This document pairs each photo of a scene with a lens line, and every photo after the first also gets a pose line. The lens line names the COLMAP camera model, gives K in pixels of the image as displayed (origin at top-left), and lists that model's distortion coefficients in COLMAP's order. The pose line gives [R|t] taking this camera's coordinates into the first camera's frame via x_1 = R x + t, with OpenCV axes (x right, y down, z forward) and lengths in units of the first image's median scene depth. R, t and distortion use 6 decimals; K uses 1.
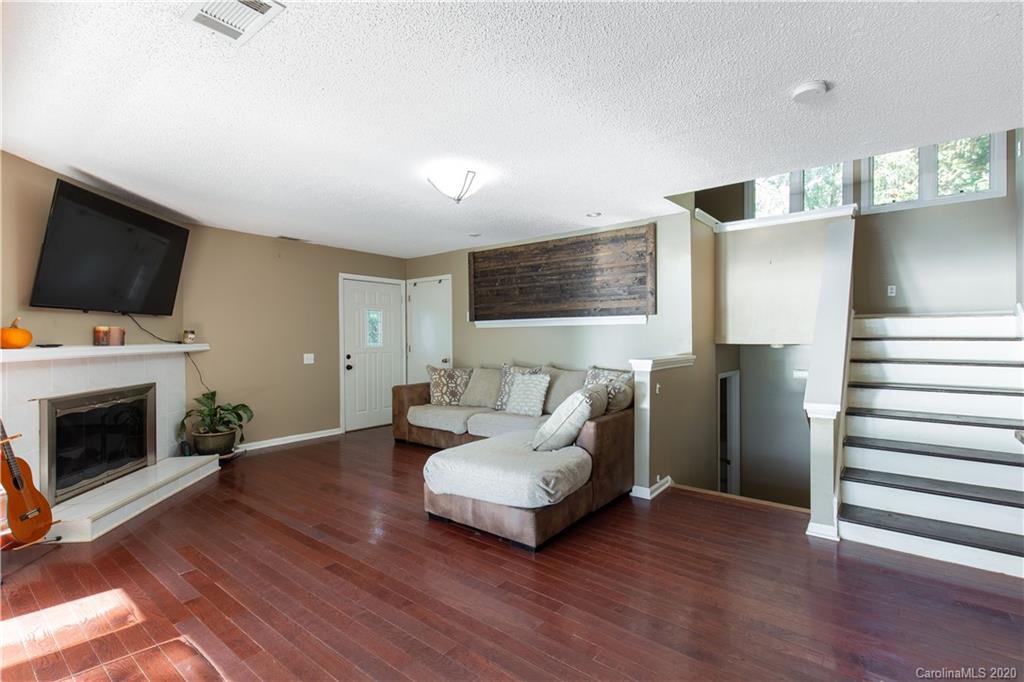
lens RADIAL K [[466.9, 0, 509.3], [0, 466.9, 337.3], [0, 0, 1]] dist [0.002467, 0.000146]
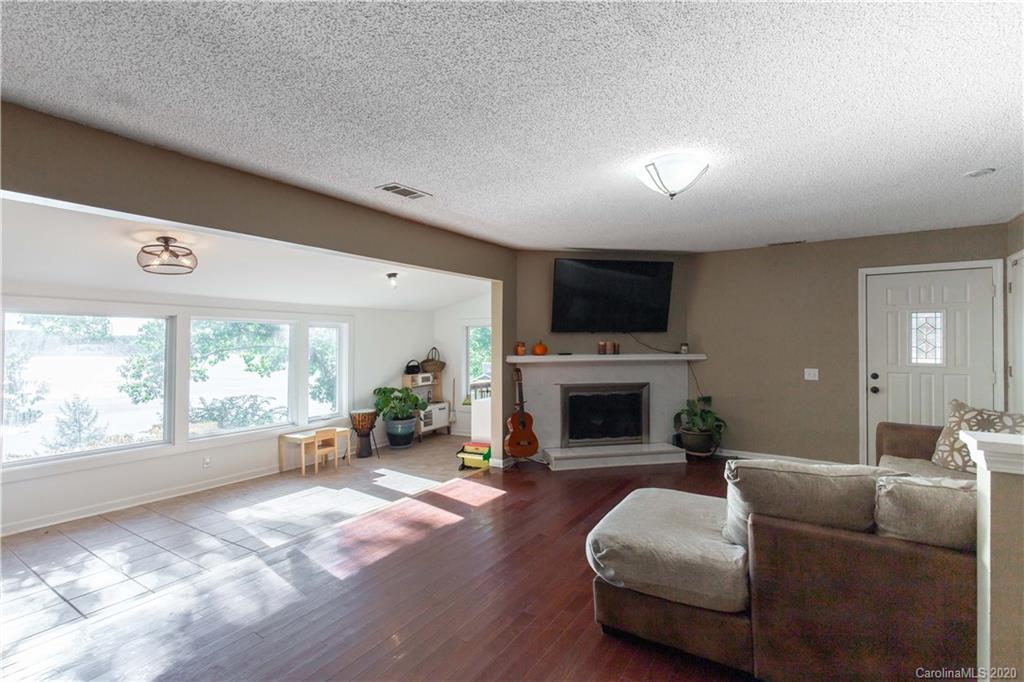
lens RADIAL K [[466.9, 0, 510.4], [0, 466.9, 341.1], [0, 0, 1]] dist [0.002467, 0.000146]
pose [[0.086689, 0.005021, -0.996223, 0.539273], [0.001026, 0.999986, 0.005130, -0.029397], [0.996235, -0.001466, 0.086683, 0.490588]]
